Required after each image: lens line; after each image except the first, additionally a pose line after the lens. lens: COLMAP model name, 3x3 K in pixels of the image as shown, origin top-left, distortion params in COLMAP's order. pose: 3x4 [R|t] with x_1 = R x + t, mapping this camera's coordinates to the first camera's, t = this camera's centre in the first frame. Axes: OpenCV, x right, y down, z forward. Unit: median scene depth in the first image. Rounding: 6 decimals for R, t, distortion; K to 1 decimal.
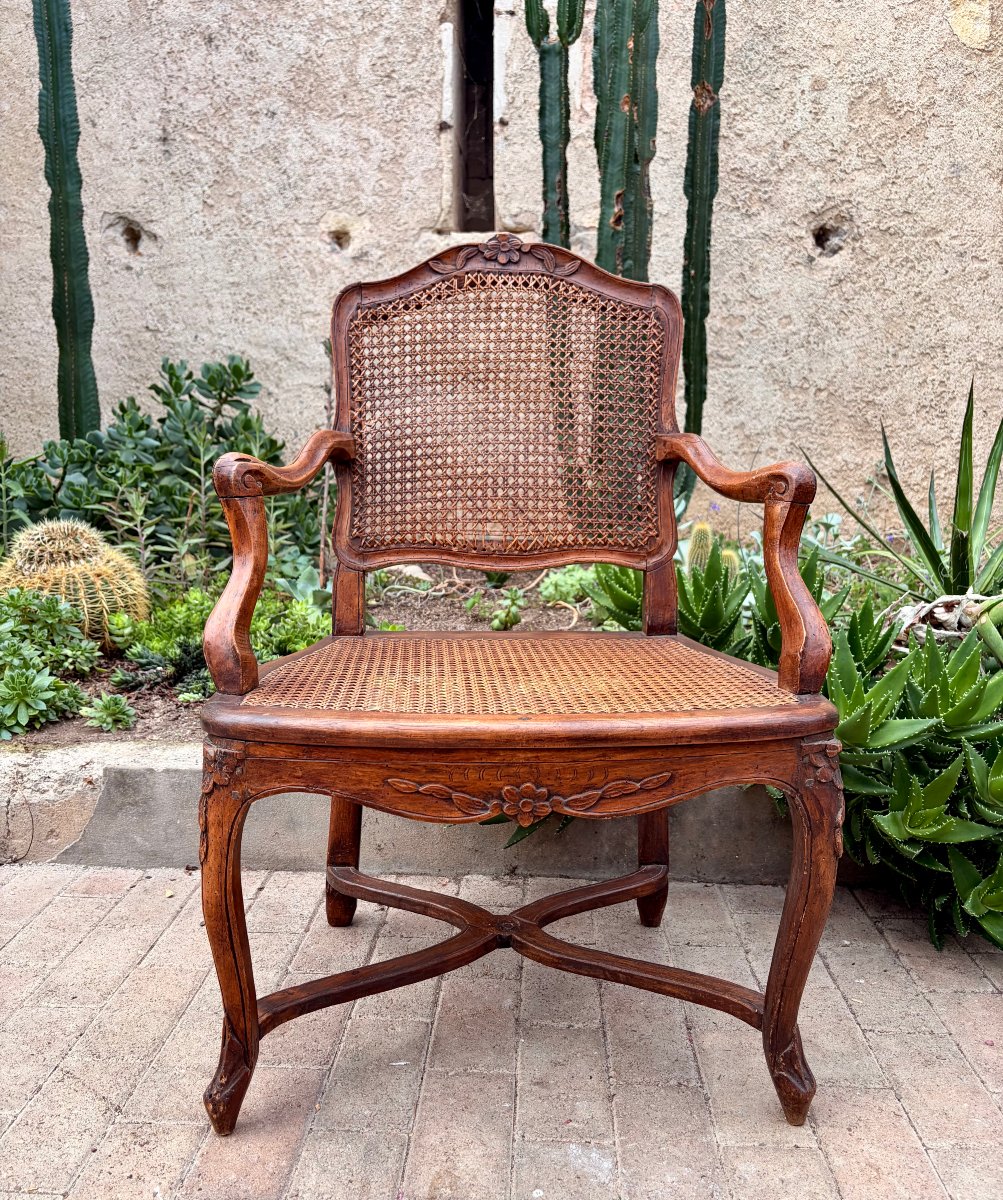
lens RADIAL K [[1008.0, 0, 502.3], [0, 1008.0, 670.2], [0, 0, 1]] dist [0.022445, -0.011175]
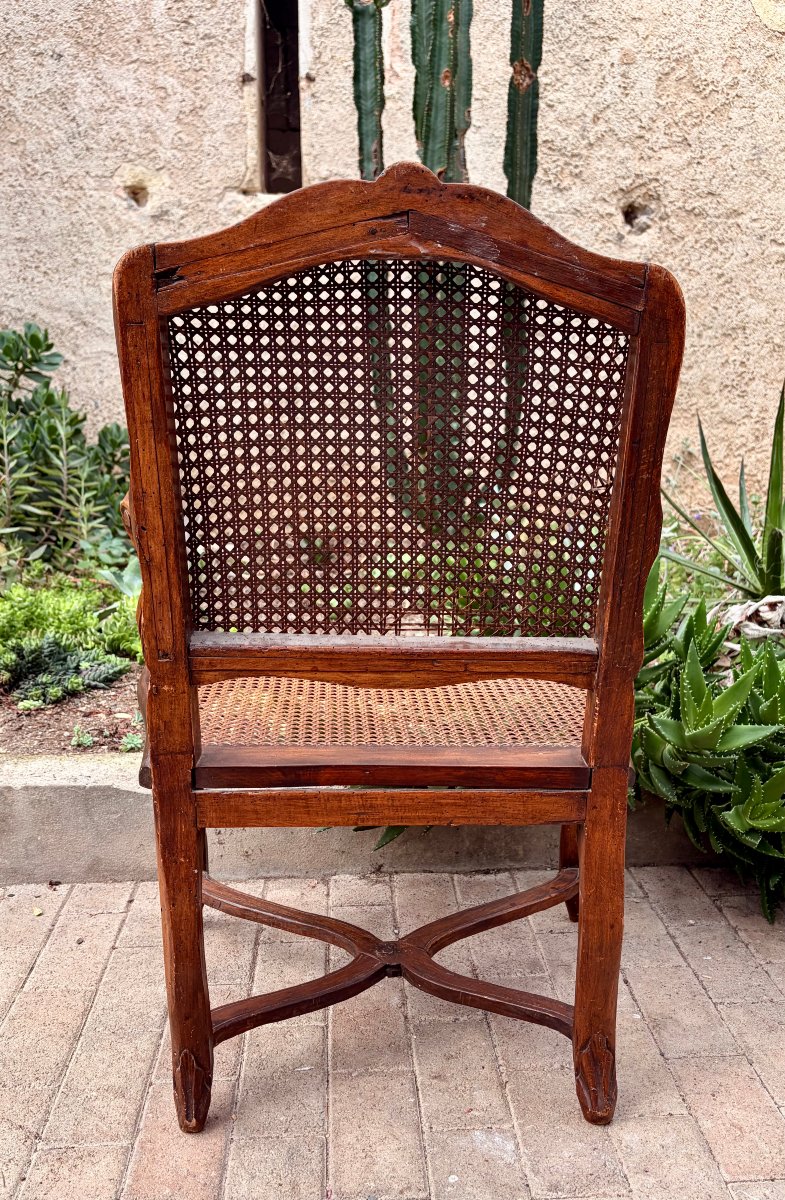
lens RADIAL K [[1031.4, 0, 440.9], [0, 1031.4, 693.4], [0, 0, 1]] dist [0.014089, 0.016103]
pose [[0.989054, -0.028529, 0.144771, -0.038760], [0.018931, 0.997557, 0.067250, -0.027198], [-0.146336, -0.063774, 0.987177, -0.024723]]
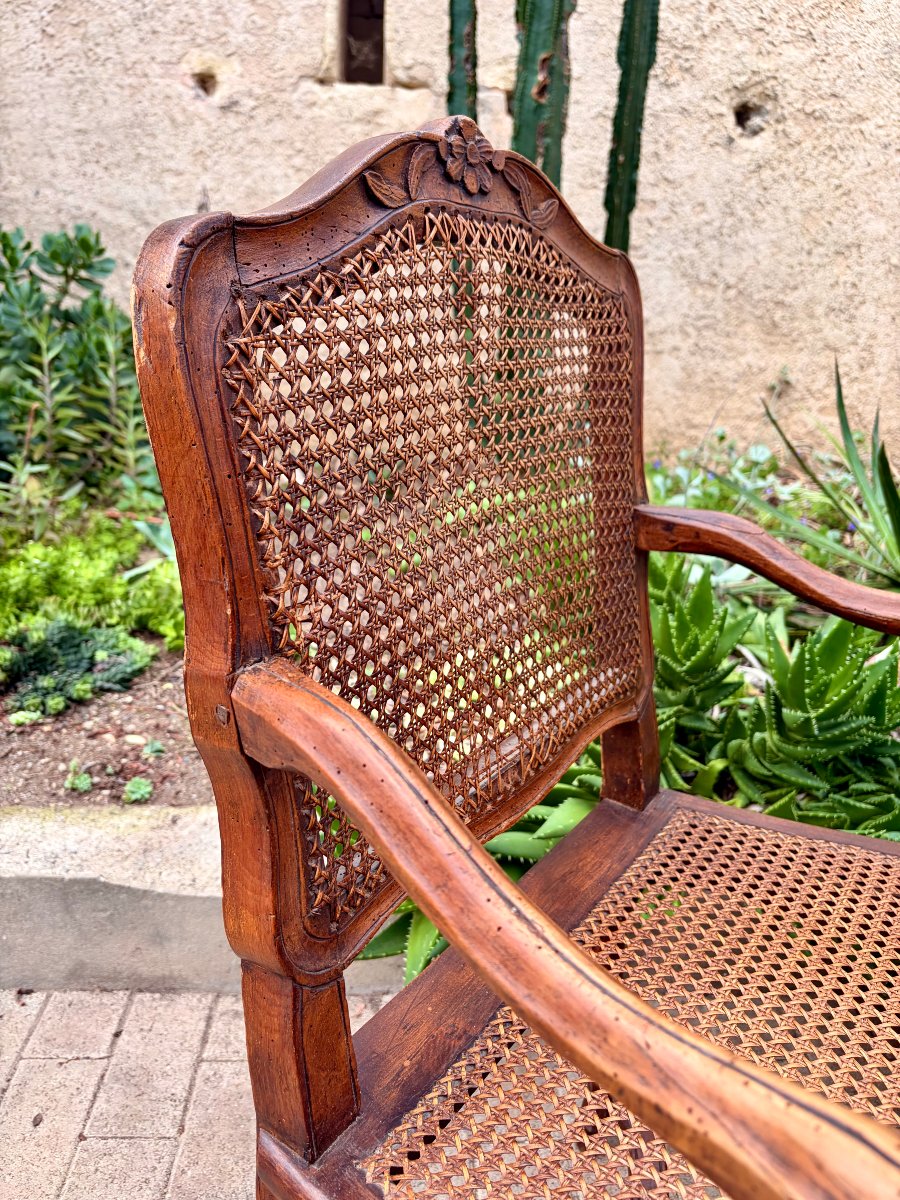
lens RADIAL K [[905.4, 0, 448.6], [0, 905.4, 607.6], [0, 0, 1]] dist [0.038828, -0.062560]
pose [[0.995093, 0.006620, 0.098719, -0.031022], [-0.019550, 0.991244, 0.130591, -0.099475], [-0.096990, -0.131880, 0.986509, 0.173863]]
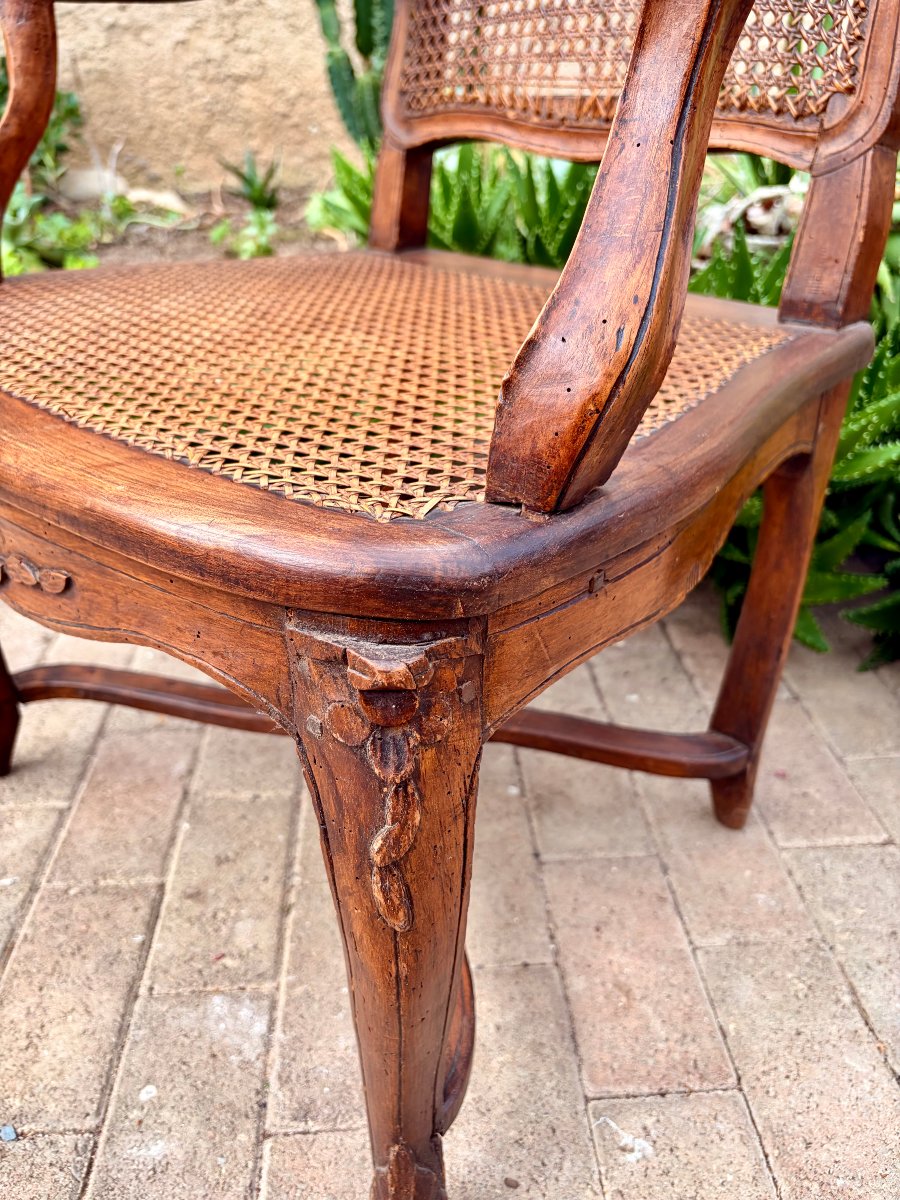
lens RADIAL K [[911.9, 0, 450.0], [0, 911.9, 600.0], [0, 0, 1]] dist [0.042388, -0.066040]
pose [[0.993648, -0.067506, 0.090033, 0.063154], [0.038078, 0.954587, 0.295490, 0.004745], [-0.105891, -0.290185, 0.951094, 0.145731]]
